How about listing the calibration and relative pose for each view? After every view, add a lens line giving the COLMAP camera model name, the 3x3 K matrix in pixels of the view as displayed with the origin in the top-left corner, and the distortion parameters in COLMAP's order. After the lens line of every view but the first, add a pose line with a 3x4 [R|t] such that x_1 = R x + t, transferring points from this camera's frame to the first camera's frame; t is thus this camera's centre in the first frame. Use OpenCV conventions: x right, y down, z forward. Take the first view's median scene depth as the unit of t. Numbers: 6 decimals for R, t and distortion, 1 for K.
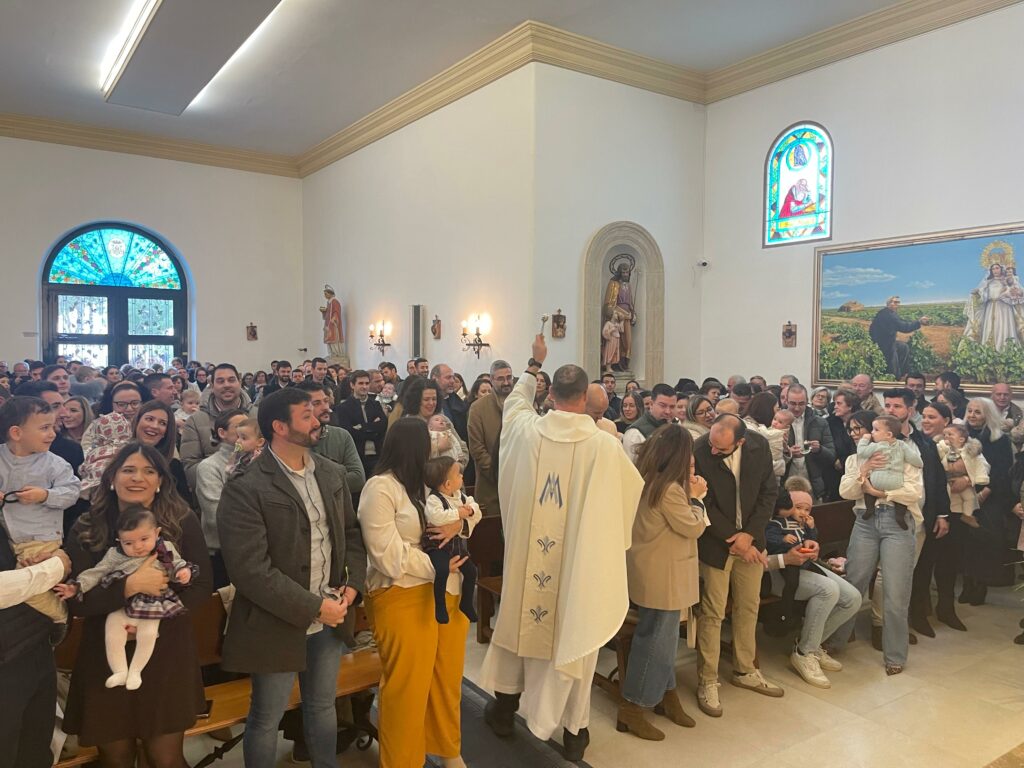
lens RADIAL K [[776.6, 0, 515.8], [0, 776.6, 368.7], [0, 0, 1]] dist [0.072842, -0.077450]
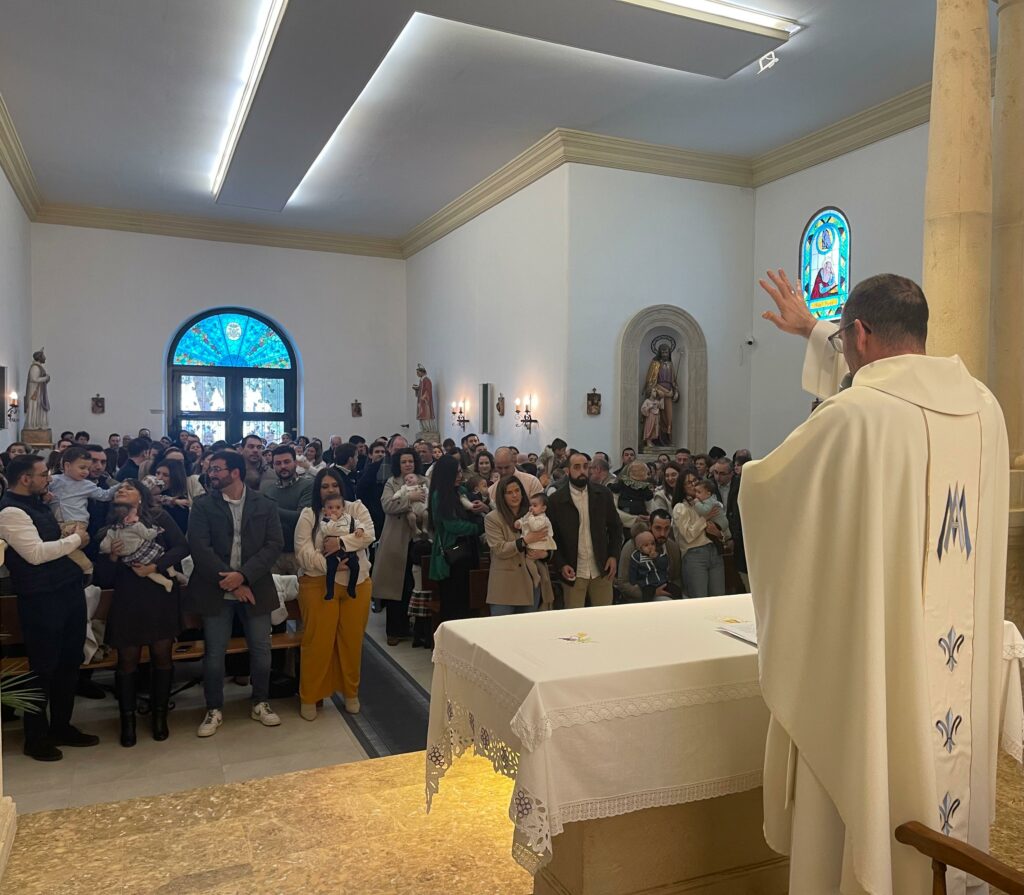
lens RADIAL K [[872.7, 0, 572.7], [0, 872.7, 452.9], [0, 0, 1]] dist [0.054195, -0.056358]
pose [[0.990454, 0.004510, -0.137768, 0.167145], [-0.003648, 0.999972, 0.006508, 0.005187], [0.137794, -0.005943, 0.990443, -0.179657]]
